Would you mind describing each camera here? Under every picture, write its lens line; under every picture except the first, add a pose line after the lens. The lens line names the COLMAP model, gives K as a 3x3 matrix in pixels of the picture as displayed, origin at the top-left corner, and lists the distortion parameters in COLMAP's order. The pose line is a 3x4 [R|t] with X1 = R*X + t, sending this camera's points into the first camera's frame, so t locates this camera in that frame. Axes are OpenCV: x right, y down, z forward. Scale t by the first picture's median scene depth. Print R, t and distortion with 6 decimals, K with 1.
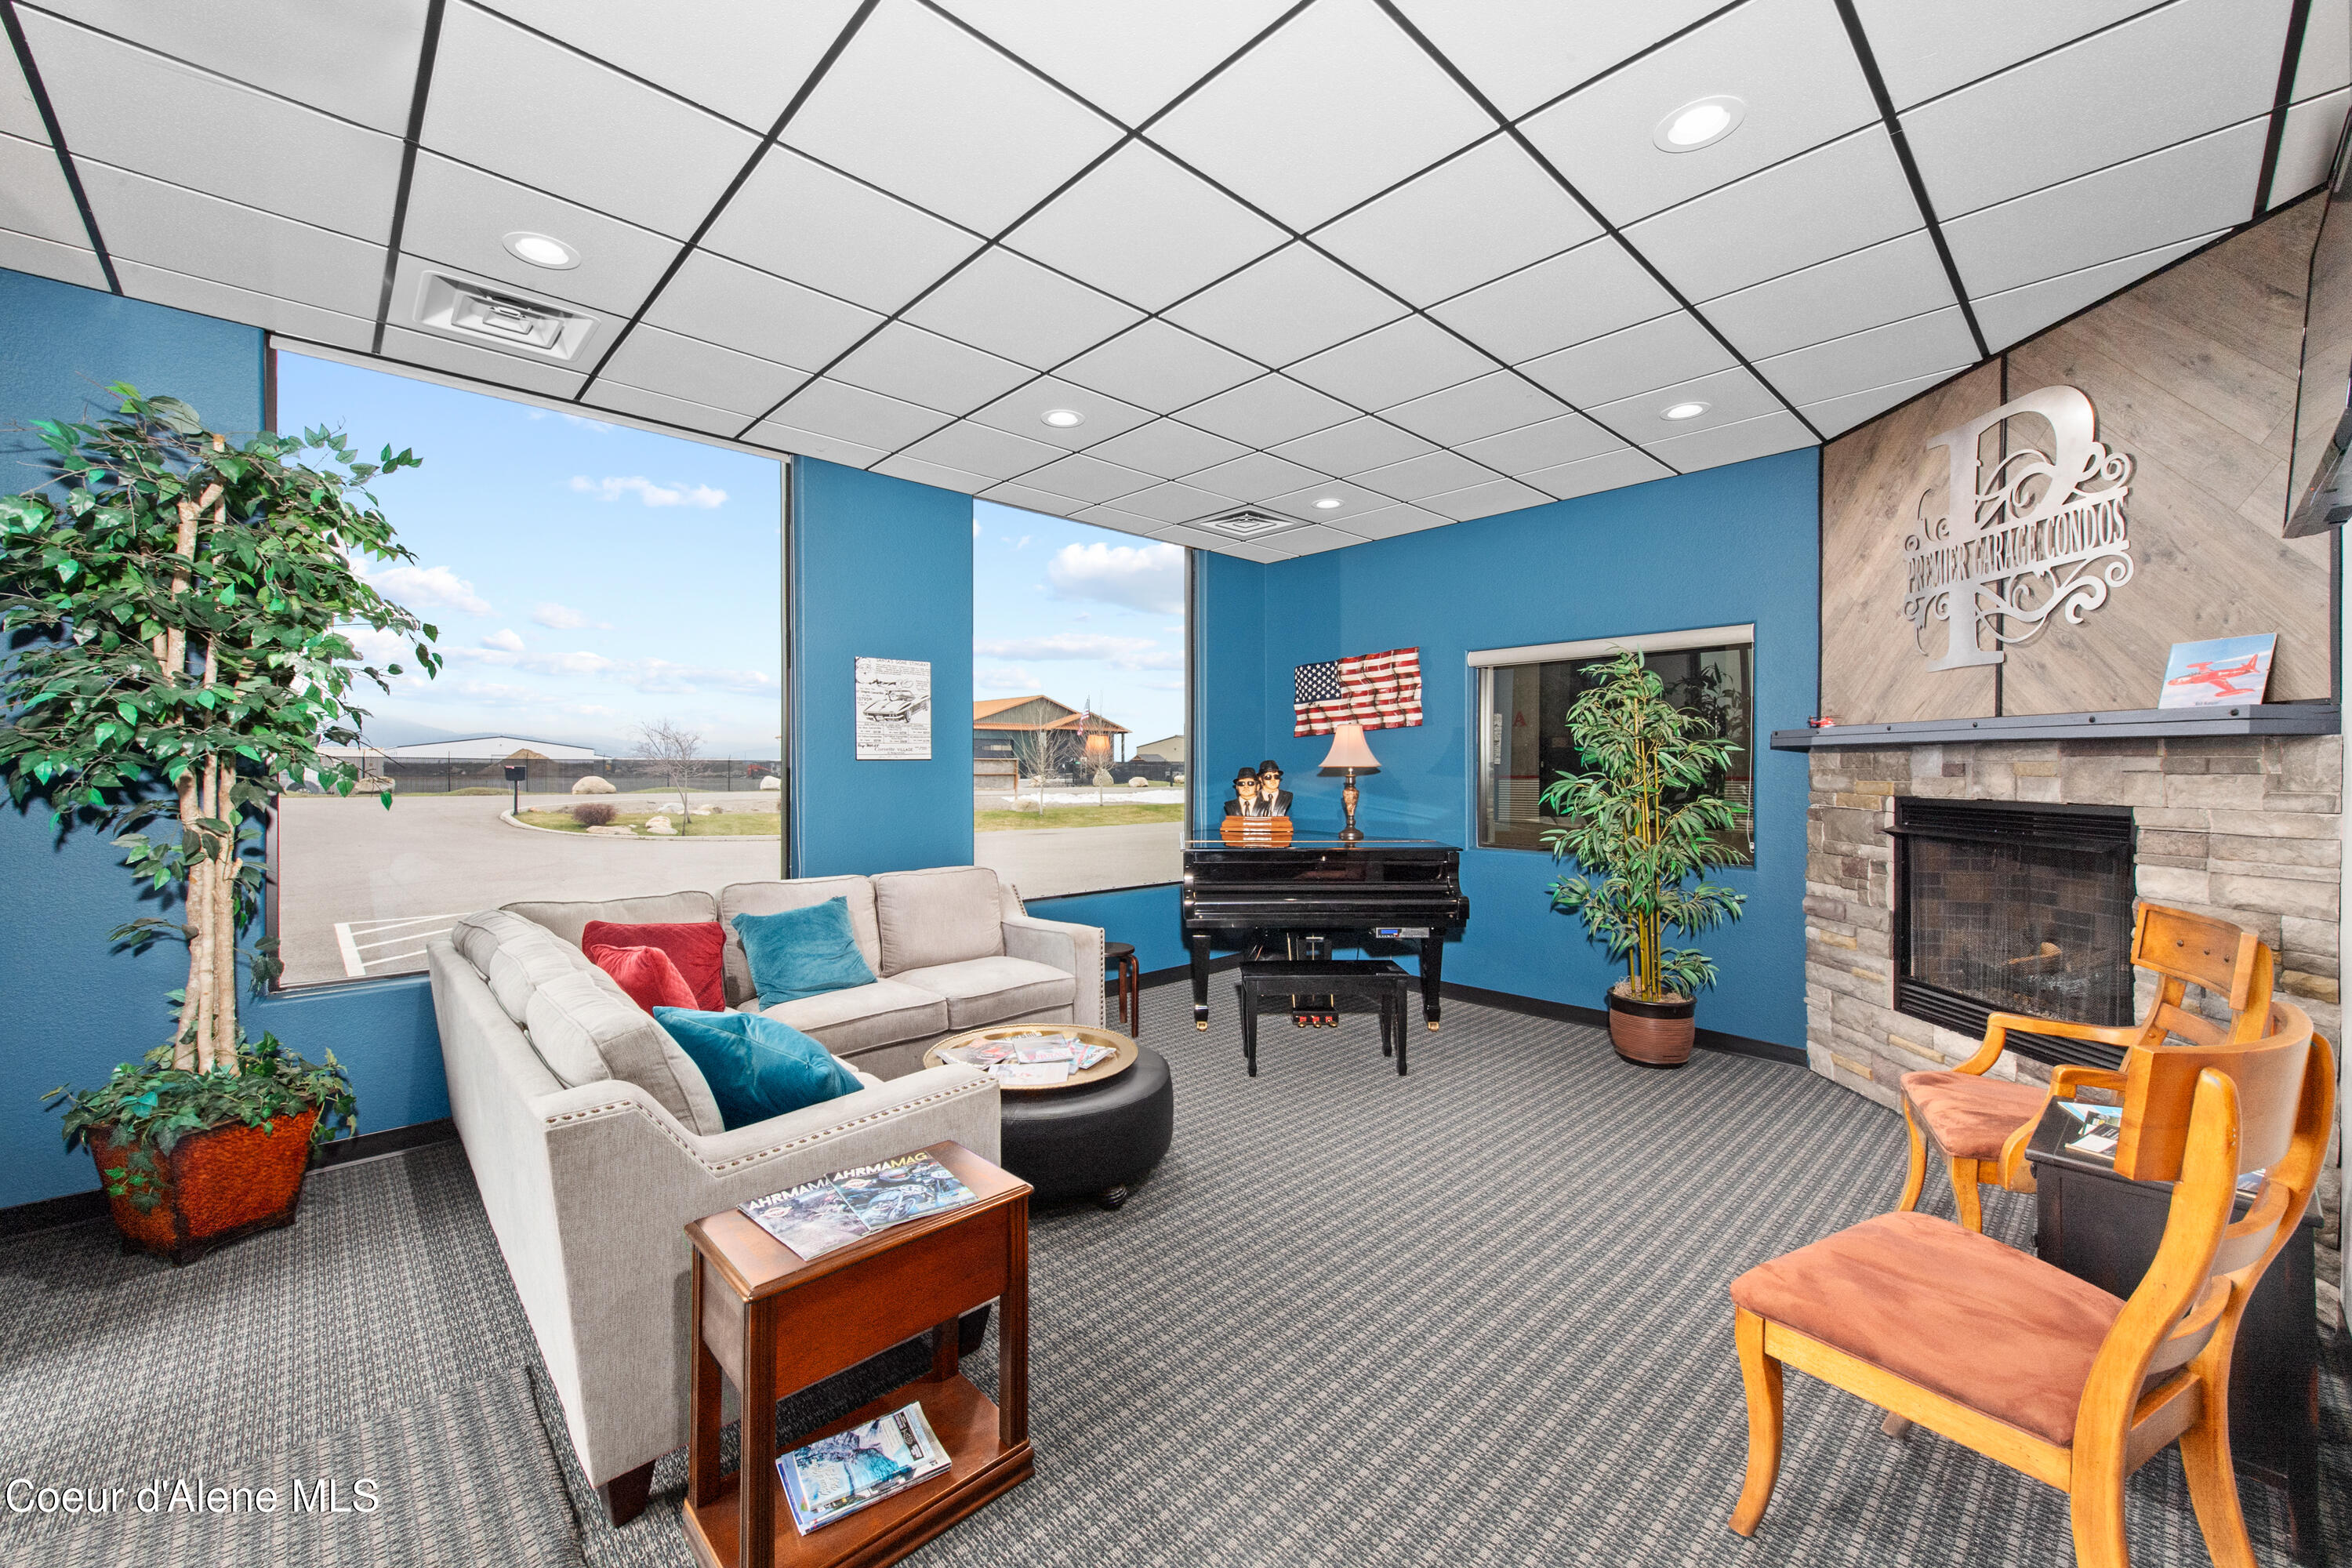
lens RADIAL K [[918.9, 0, 1168.9], [0, 918.9, 782.8], [0, 0, 1]] dist [0.003180, -0.000258]
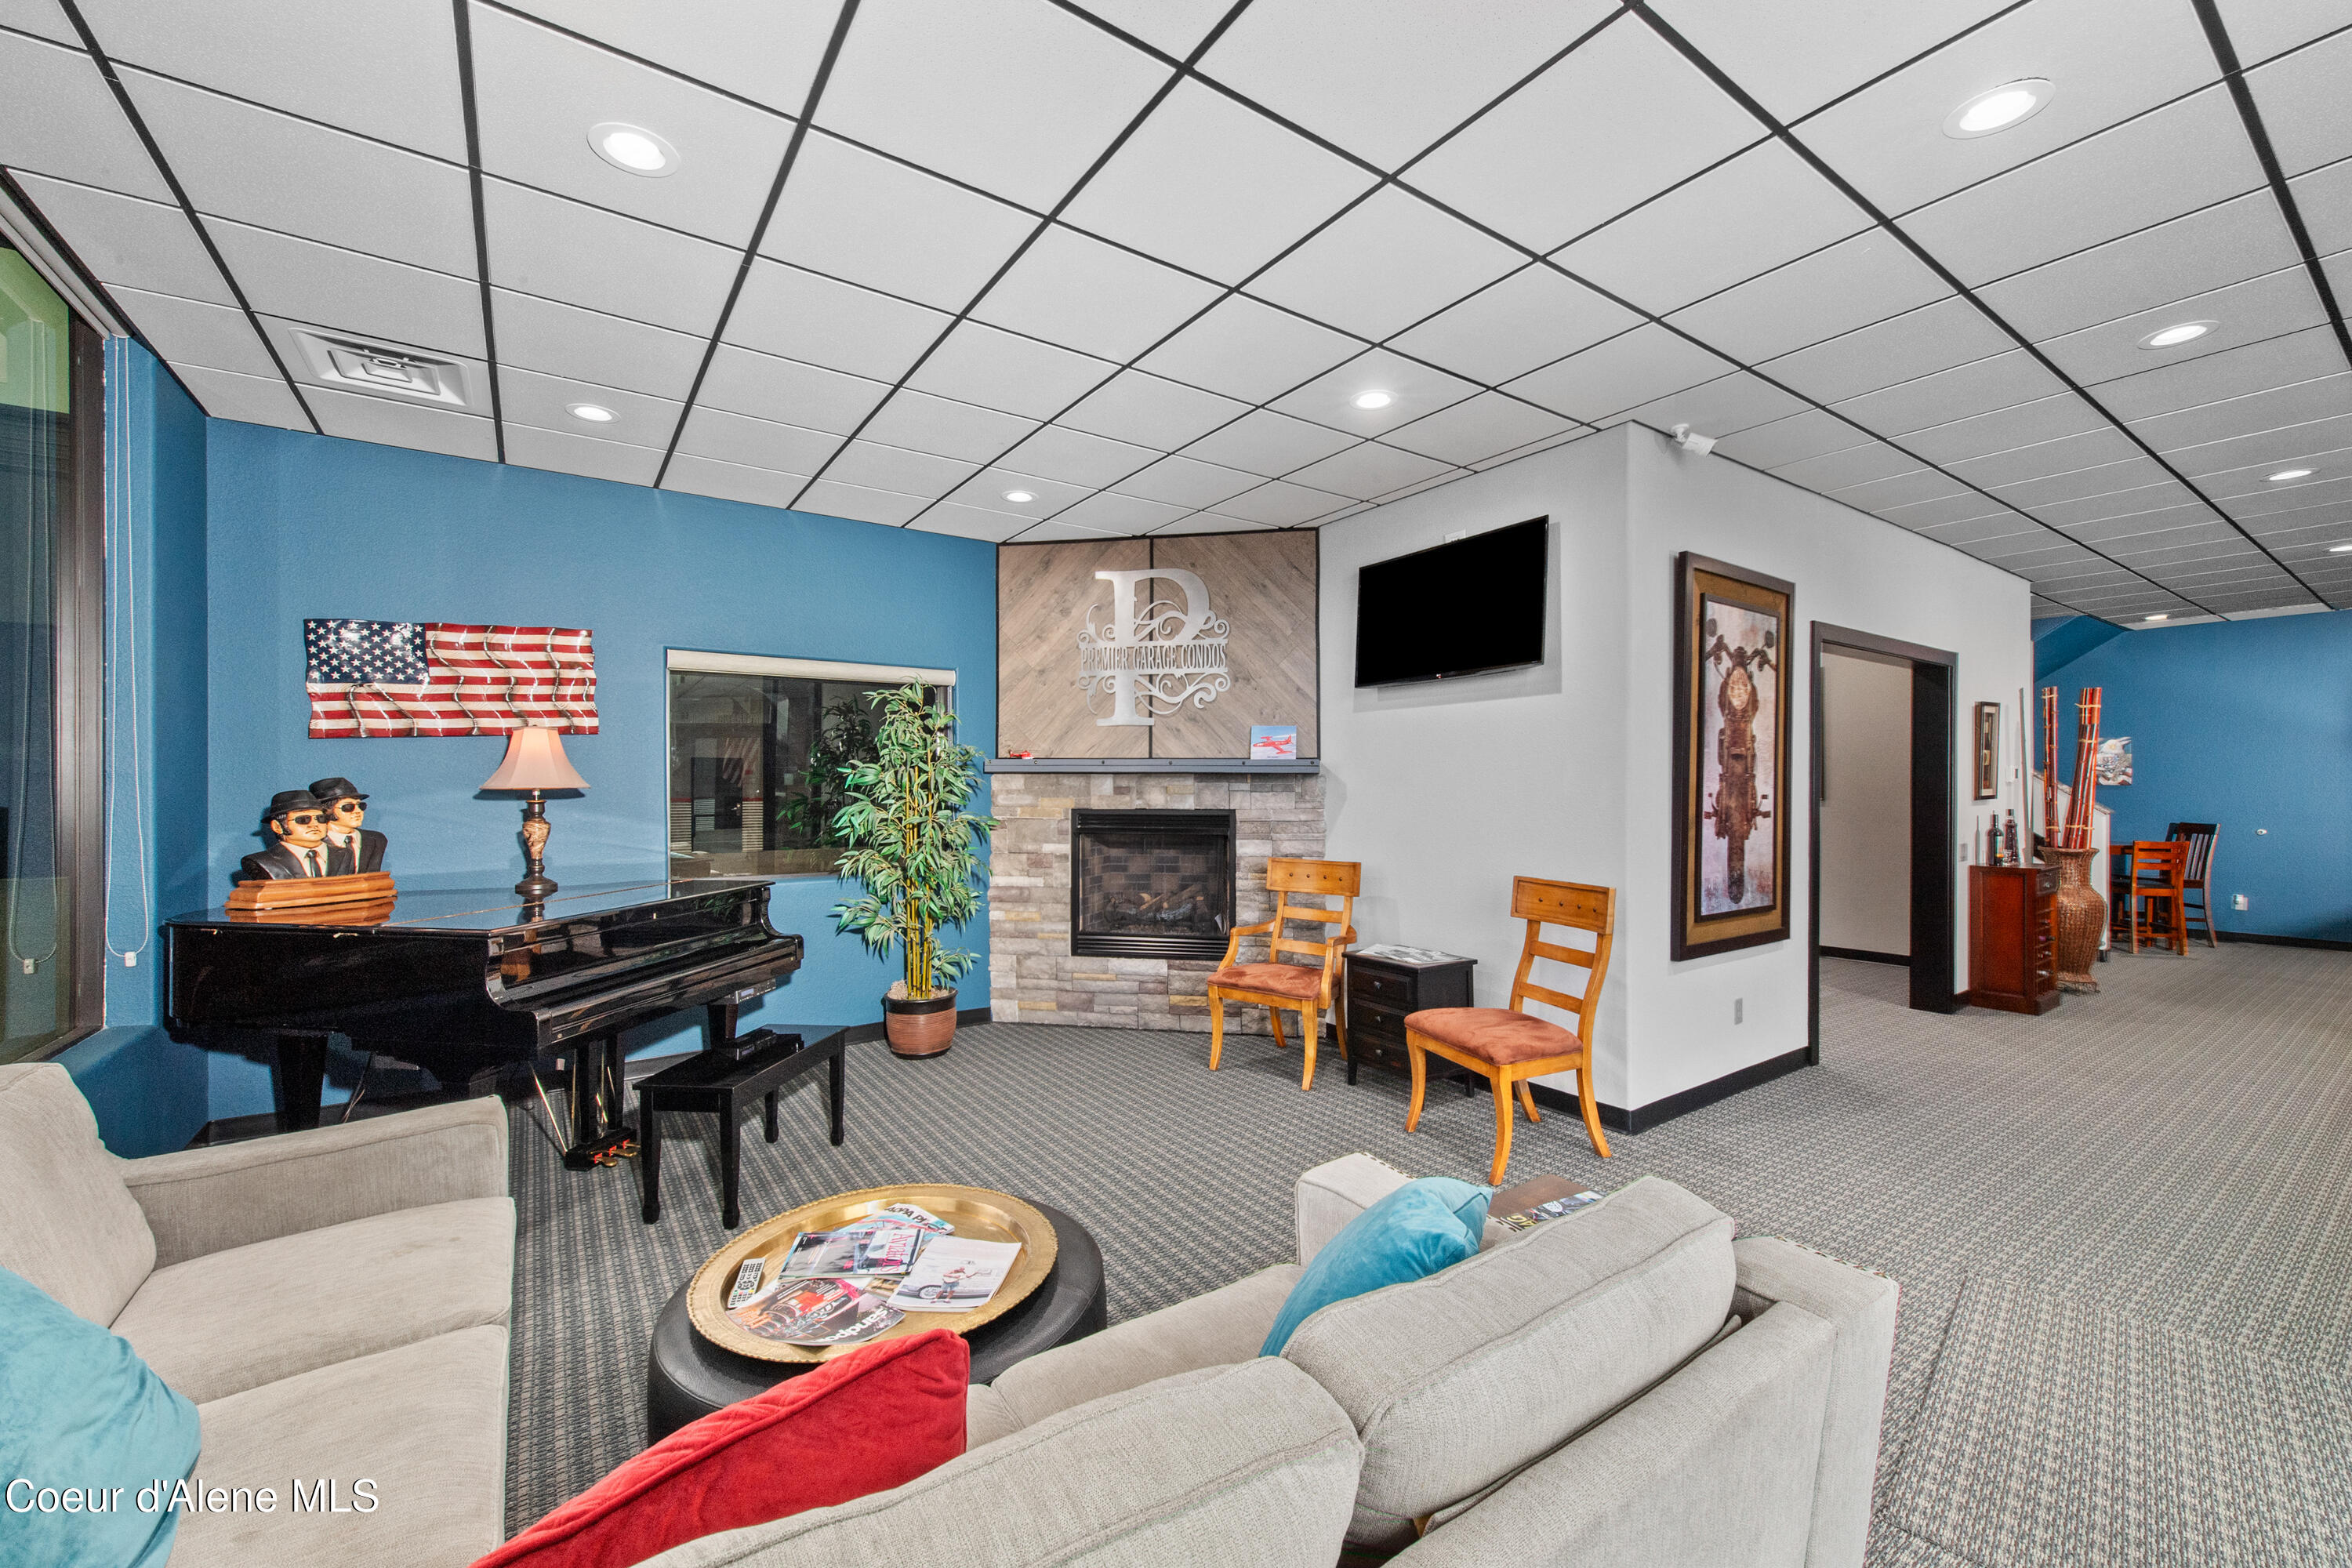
lens RADIAL K [[918.9, 0, 1164.6], [0, 918.9, 782.6], [0, 0, 1]] dist [0.003180, -0.000258]
pose [[0.151089, 0.004435, 0.988510, -0.650147], [0.016271, 0.999843, -0.006973, -0.014231], [-0.988386, 0.017138, 0.150994, 0.664516]]
